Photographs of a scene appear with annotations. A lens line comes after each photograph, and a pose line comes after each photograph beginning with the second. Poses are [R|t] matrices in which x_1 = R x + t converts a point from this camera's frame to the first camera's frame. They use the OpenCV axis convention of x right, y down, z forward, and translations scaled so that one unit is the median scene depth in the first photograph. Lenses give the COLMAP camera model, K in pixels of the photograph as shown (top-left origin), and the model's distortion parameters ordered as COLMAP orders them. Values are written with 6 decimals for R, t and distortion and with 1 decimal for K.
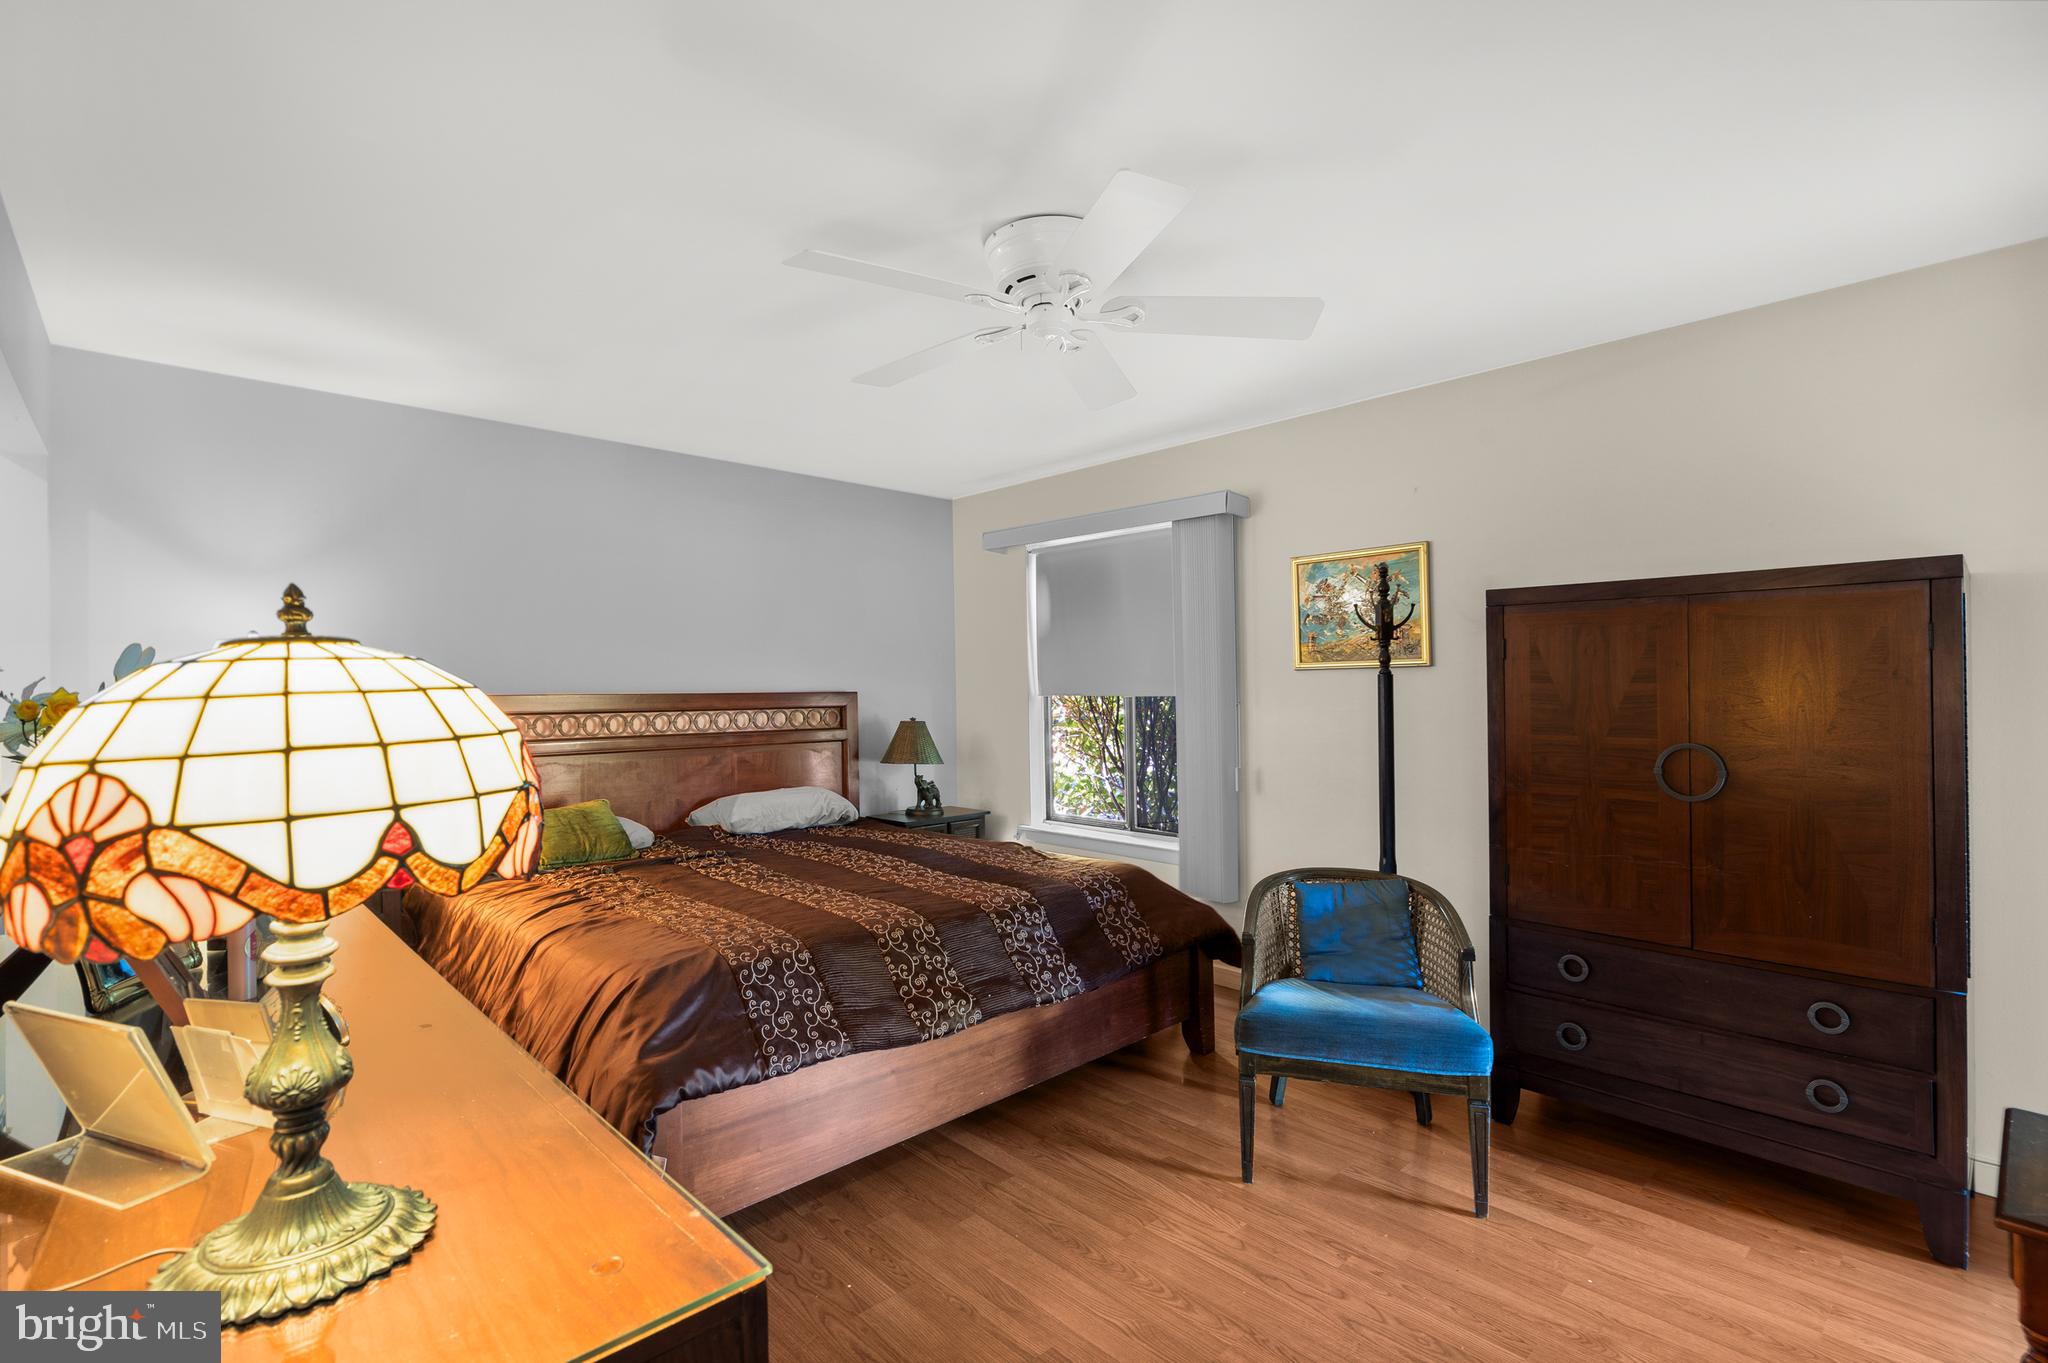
lens RADIAL K [[943.7, 0, 1029.5], [0, 943.7, 669.7], [0, 0, 1]] dist [-0.003212, 0.000559]
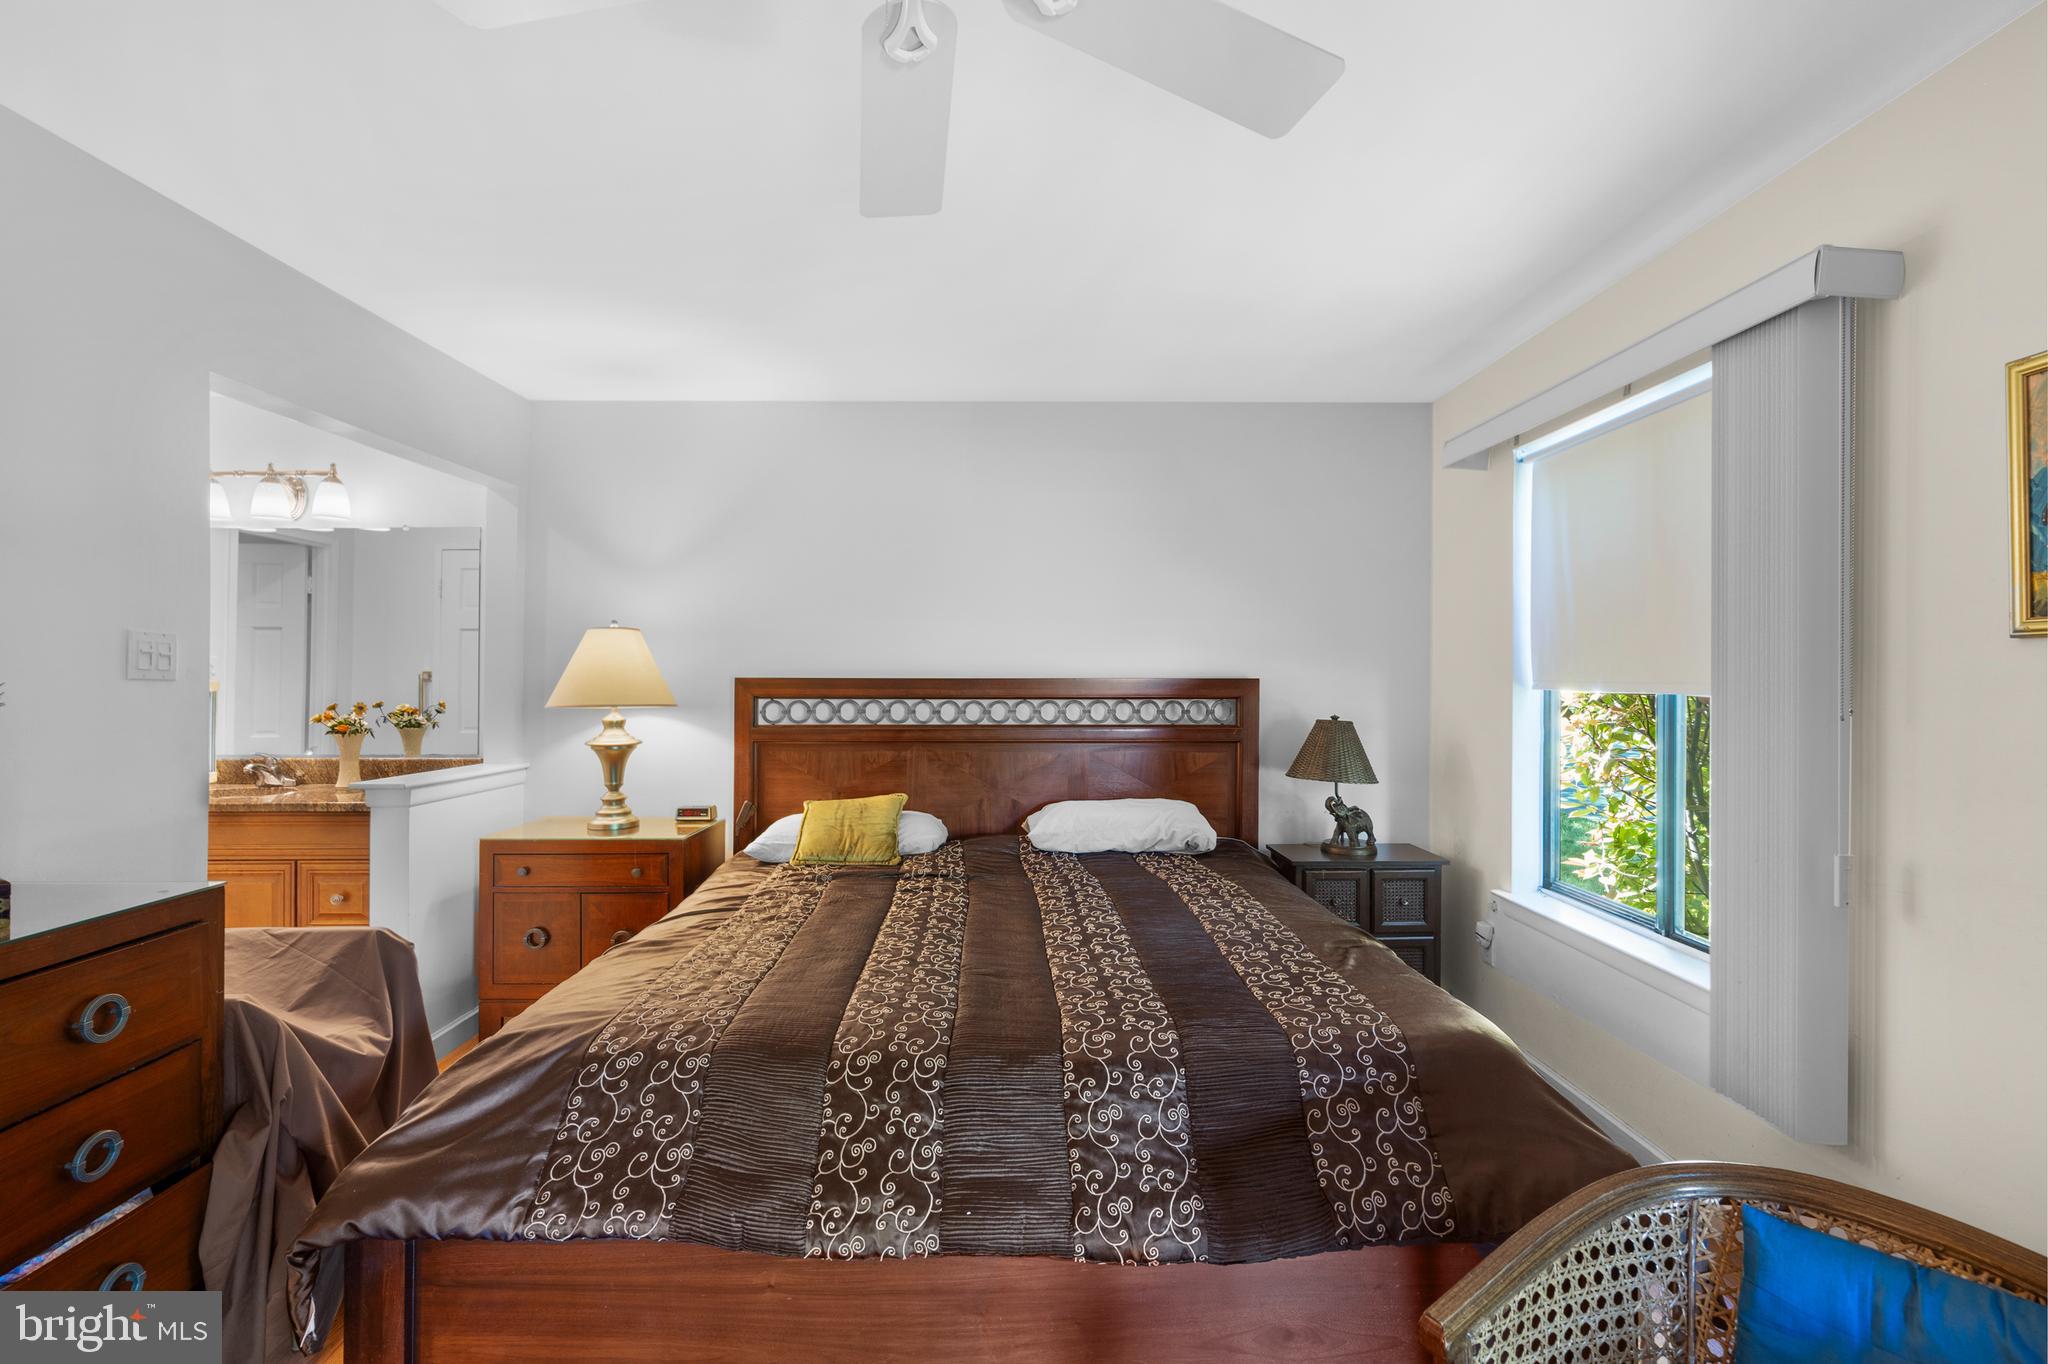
lens RADIAL K [[943.7, 0, 1029.5], [0, 943.7, 670.2], [0, 0, 1]] dist [-0.003212, 0.000559]
pose [[0.730056, 0.004704, -0.683371, 0.282373], [0.006586, 0.999881, 0.013920, 0.007683], [0.683356, -0.014663, 0.729938, 0.467266]]
